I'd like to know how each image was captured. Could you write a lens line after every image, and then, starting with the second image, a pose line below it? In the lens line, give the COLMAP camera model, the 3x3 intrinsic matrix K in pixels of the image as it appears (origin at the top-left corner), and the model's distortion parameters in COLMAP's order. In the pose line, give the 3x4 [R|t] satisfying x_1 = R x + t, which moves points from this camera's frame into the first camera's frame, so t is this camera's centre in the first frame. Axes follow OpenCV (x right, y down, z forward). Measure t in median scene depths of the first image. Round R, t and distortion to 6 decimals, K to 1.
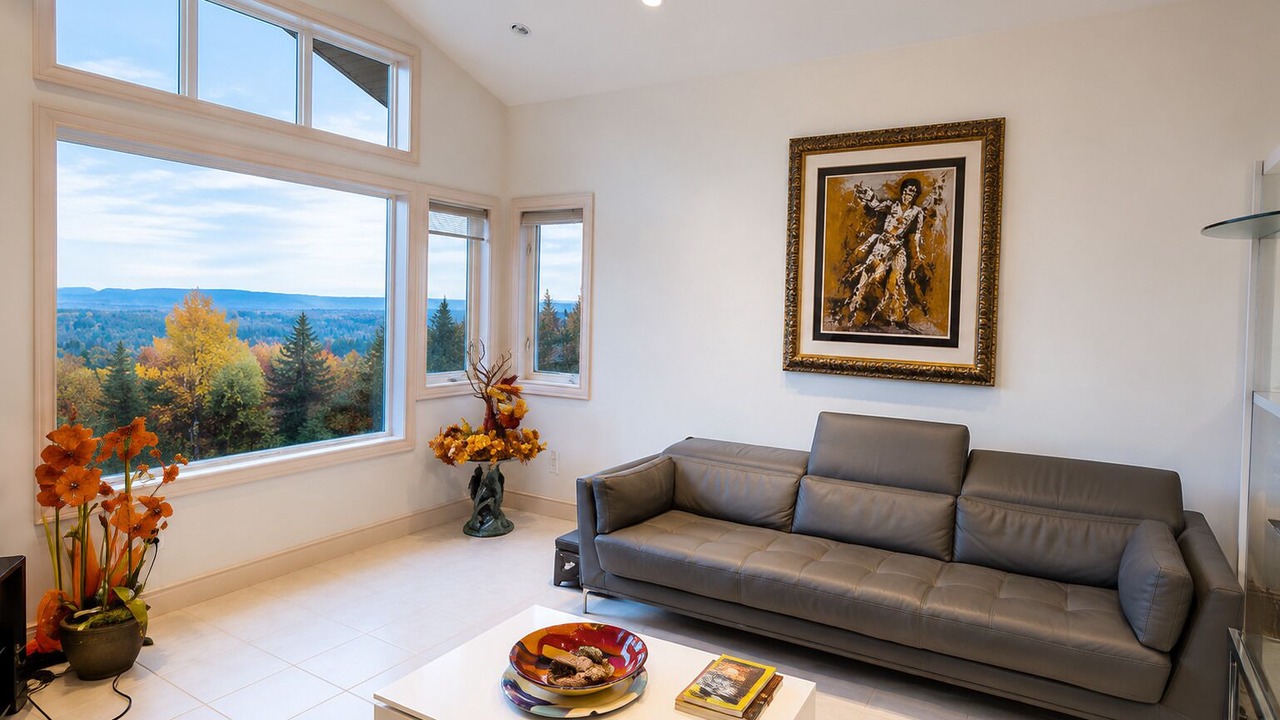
lens RADIAL K [[750.6, 0, 639.4], [0, 750.6, 319.8], [0, 0, 1]] dist [0.098885, -0.079115]
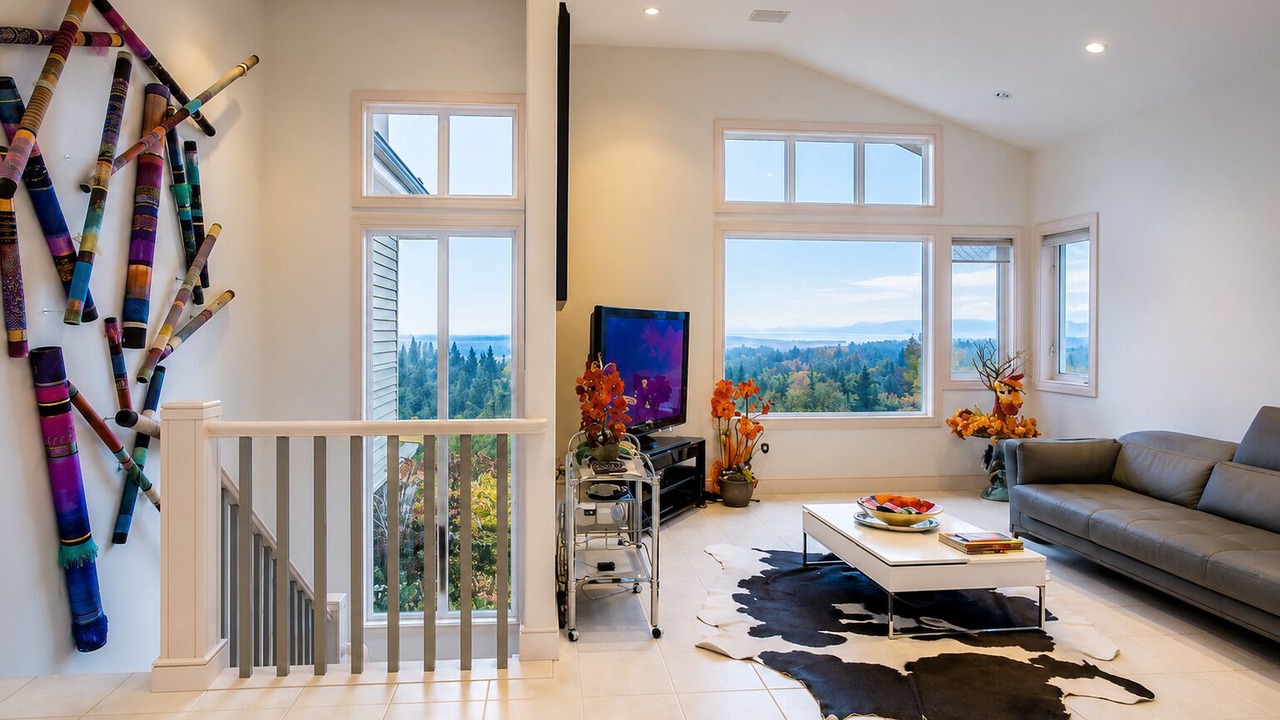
lens RADIAL K [[750.6, 0, 639.4], [0, 750.6, 319.8], [0, 0, 1]] dist [0.098885, -0.079115]
pose [[0.597413, -0.032393, -0.801279, 0.480435], [-0.000159, 0.999179, -0.040512, 0.040990], [0.801934, 0.024330, 0.596917, -0.238246]]
